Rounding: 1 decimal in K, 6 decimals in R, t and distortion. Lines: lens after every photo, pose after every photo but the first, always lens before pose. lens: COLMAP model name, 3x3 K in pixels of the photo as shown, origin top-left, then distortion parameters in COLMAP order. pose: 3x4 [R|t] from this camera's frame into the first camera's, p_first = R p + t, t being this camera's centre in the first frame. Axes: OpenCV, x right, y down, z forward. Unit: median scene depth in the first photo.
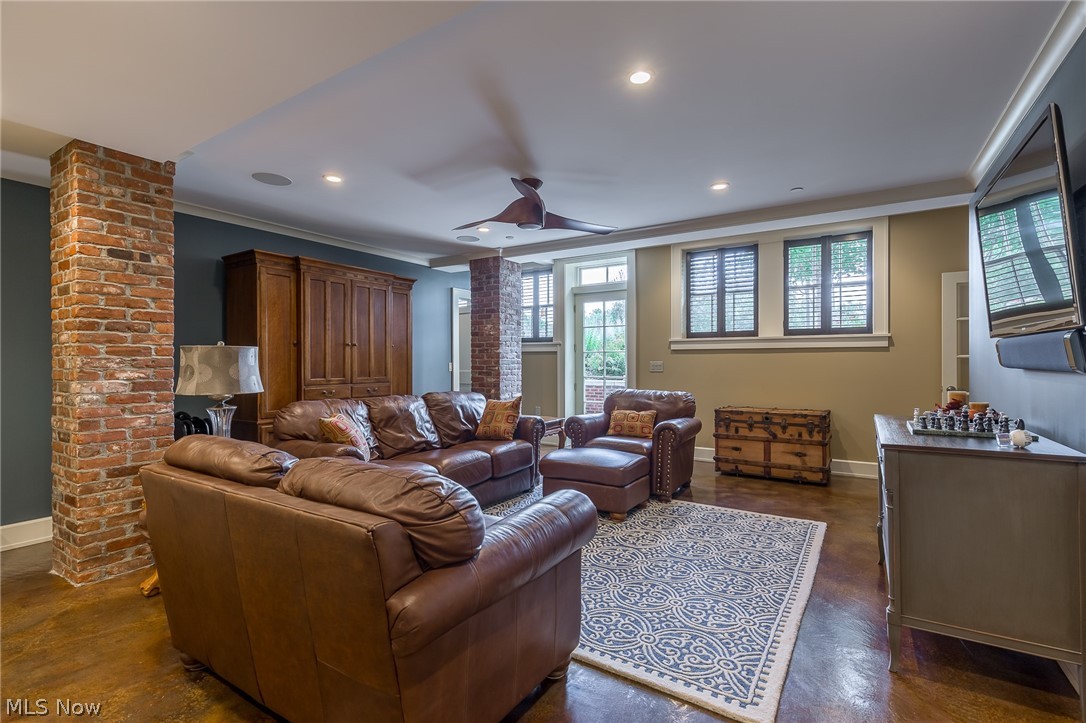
lens RADIAL K [[491.2, 0, 545.5], [0, 491.2, 355.7], [0, 0, 1]] dist [0.001177, -0.001895]
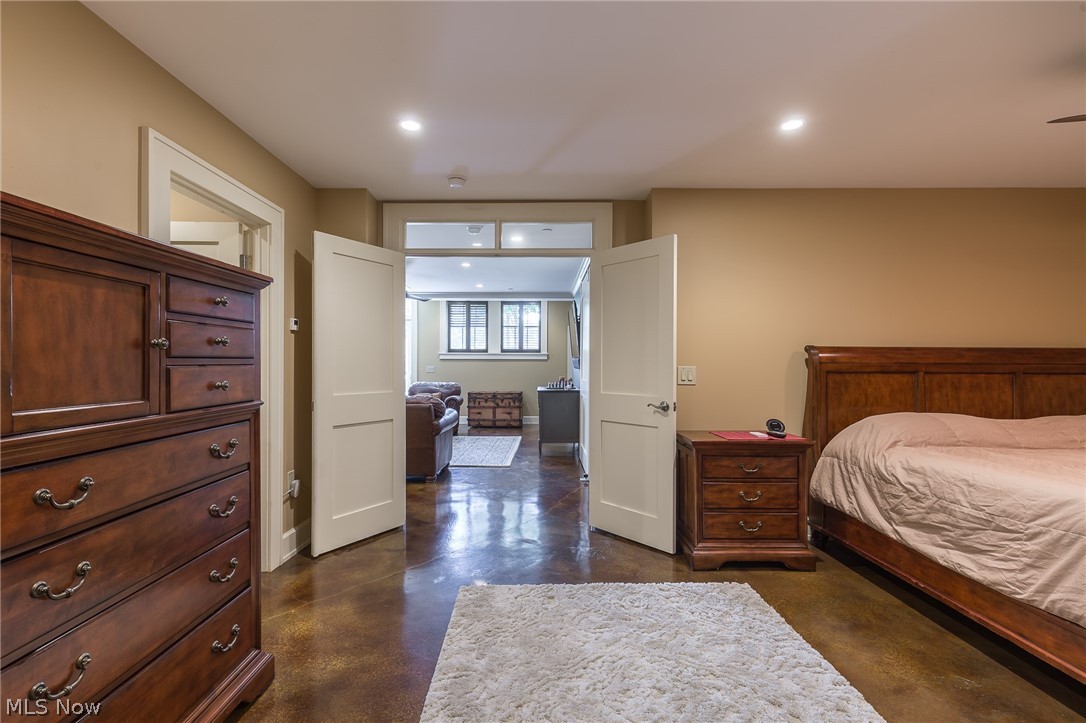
lens RADIAL K [[491.2, 0, 540.2], [0, 491.2, 365.2], [0, 0, 1]] dist [0.001177, -0.001895]
pose [[0.841488, 0.006578, 0.540236, -0.416922], [-0.008795, 0.999960, 0.001524, 0.002565], [-0.540204, -0.006034, 0.841512, -0.680646]]
